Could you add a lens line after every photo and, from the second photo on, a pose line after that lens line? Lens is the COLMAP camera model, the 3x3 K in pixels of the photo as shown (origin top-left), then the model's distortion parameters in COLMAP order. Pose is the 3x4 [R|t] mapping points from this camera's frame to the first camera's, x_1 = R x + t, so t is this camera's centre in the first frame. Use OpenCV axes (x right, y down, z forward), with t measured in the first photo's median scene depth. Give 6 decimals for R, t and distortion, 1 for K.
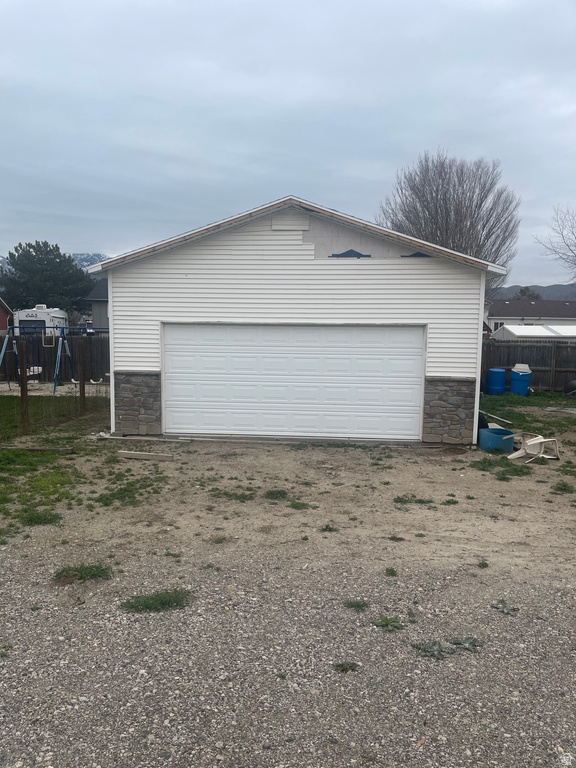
lens RADIAL K [[576.8, 0, 288.0], [0, 576.8, 382.1], [0, 0, 1]] dist [0.059251, -0.078201]
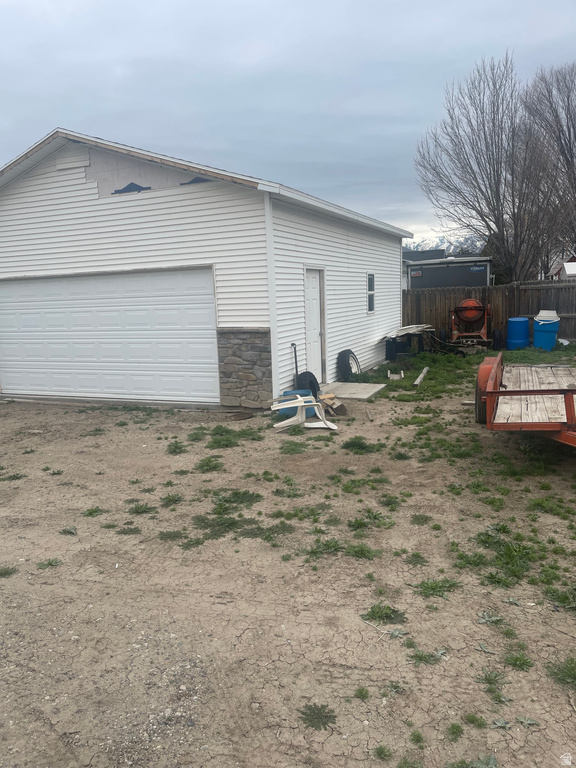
lens RADIAL K [[576.8, 0, 291.2], [0, 576.8, 382.1], [0, 0, 1]] dist [0.059251, -0.078201]
pose [[0.943744, -0.001952, -0.330672, 0.615263], [0.022653, 0.998015, 0.058760, 0.021884], [0.329901, -0.062945, 0.941915, 0.241467]]
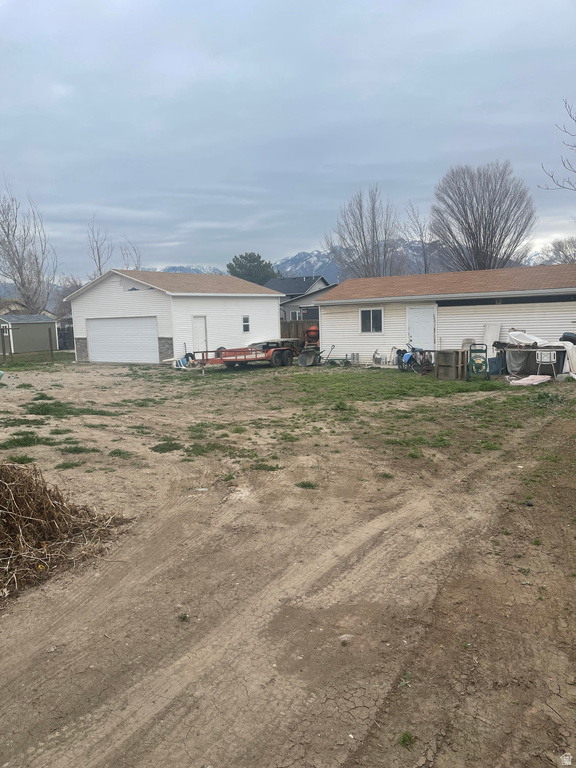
lens RADIAL K [[576.8, 0, 286.7], [0, 576.8, 386.0], [0, 0, 1]] dist [0.059251, -0.078201]
pose [[0.881565, 0.015902, -0.471794, 1.898896], [0.000983, 0.999368, 0.035521, 0.113461], [0.472061, -0.031778, 0.880993, -0.933853]]
